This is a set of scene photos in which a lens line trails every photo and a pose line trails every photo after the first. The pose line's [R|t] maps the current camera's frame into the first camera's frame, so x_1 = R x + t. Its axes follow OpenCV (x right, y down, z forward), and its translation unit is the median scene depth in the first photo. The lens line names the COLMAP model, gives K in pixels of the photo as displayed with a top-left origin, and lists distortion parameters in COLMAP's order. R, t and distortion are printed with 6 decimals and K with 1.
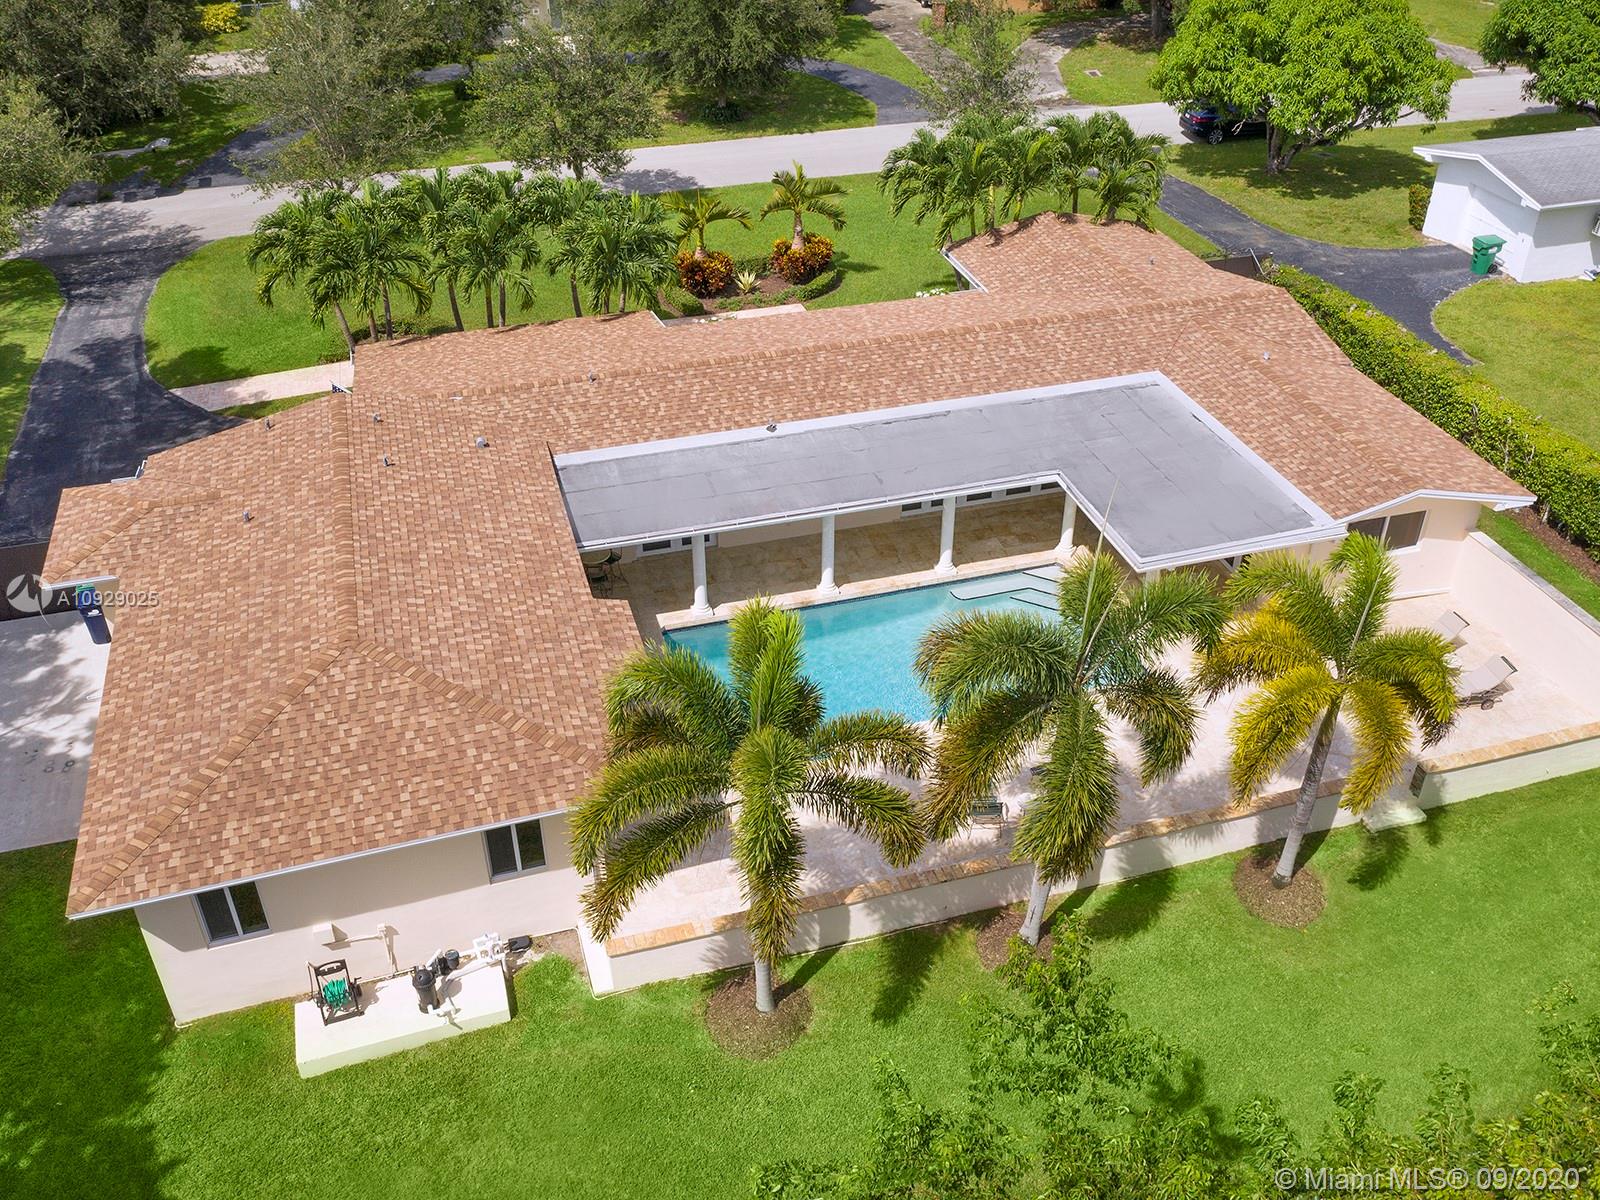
lens RADIAL K [[1454.6, 0, 800.0], [0, 1454.6, 600.0], [0, 0, 1]] dist [-0.012931, -0.002025]
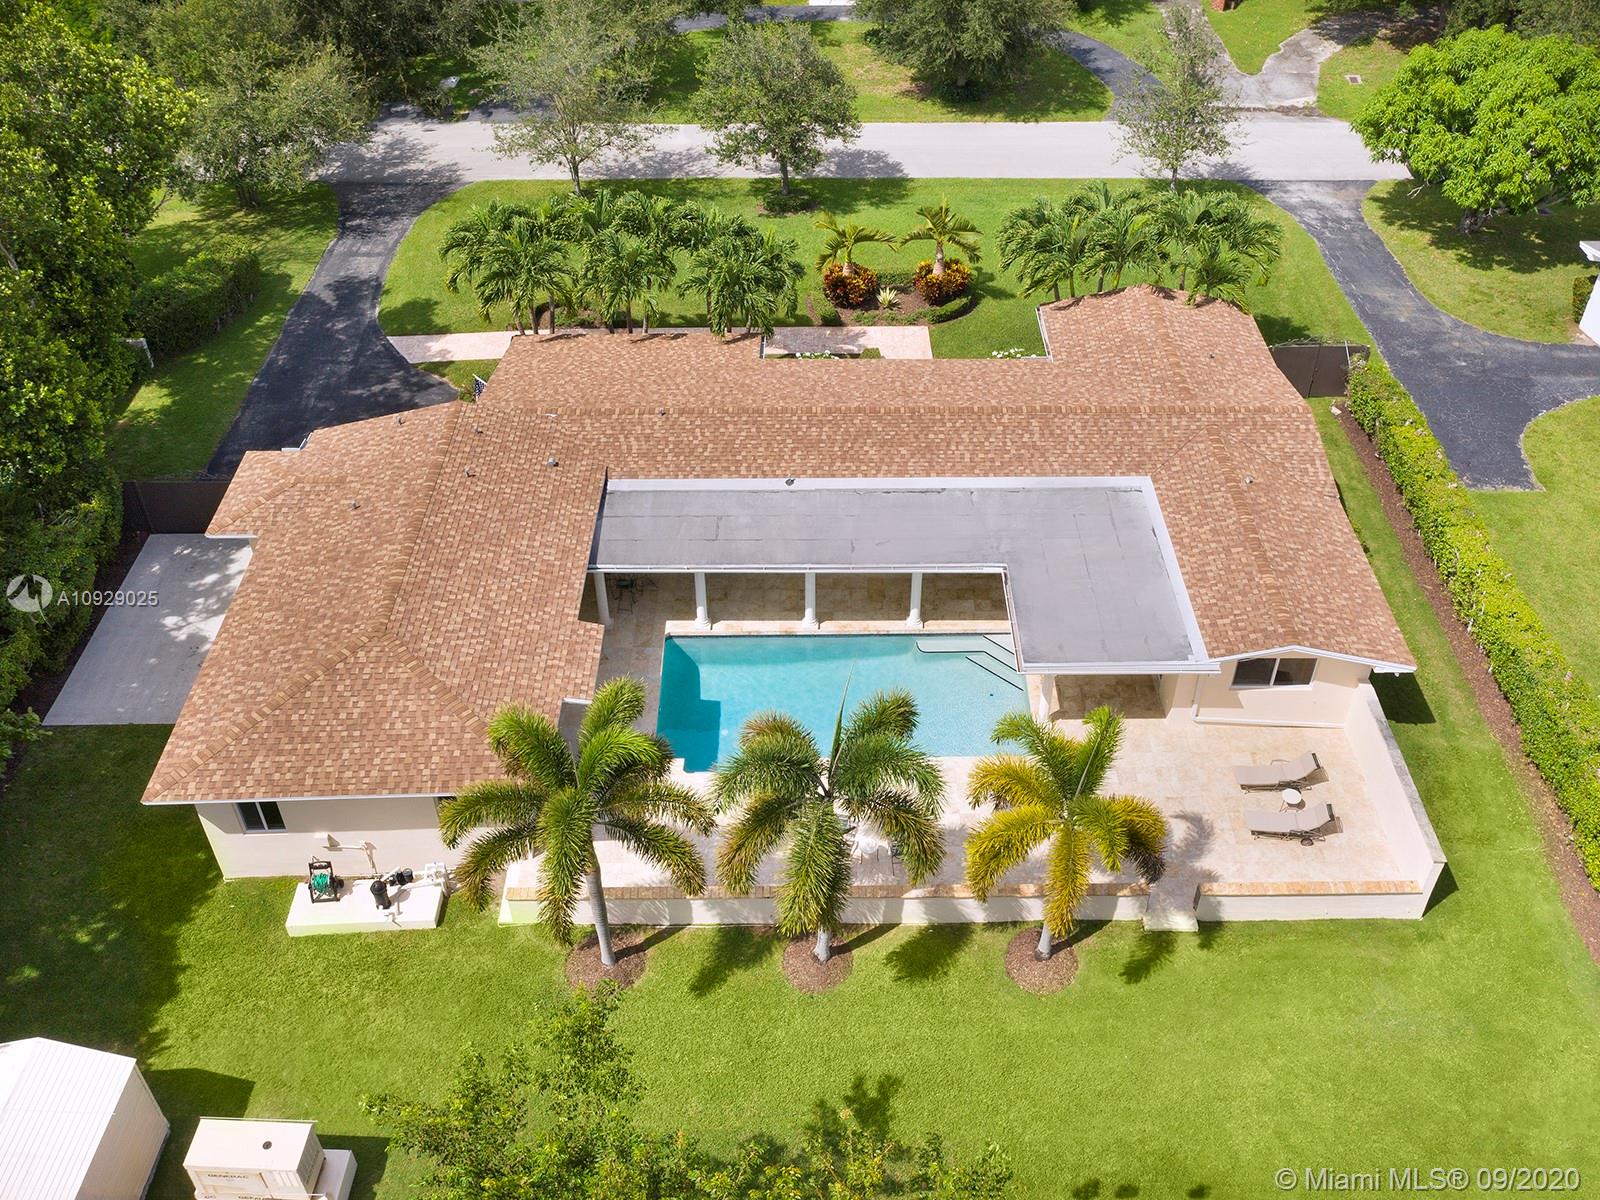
lens RADIAL K [[1484.4, 0, 816.9], [0, 1484.4, 601.6], [0, 0, 1]] dist [-0.005266, -0.009883]
pose [[0.961064, 0.179944, -0.209706, 0.307430], [-0.157324, 0.980217, 0.120101, -0.191341], [0.227169, -0.082433, 0.970360, -0.210193]]
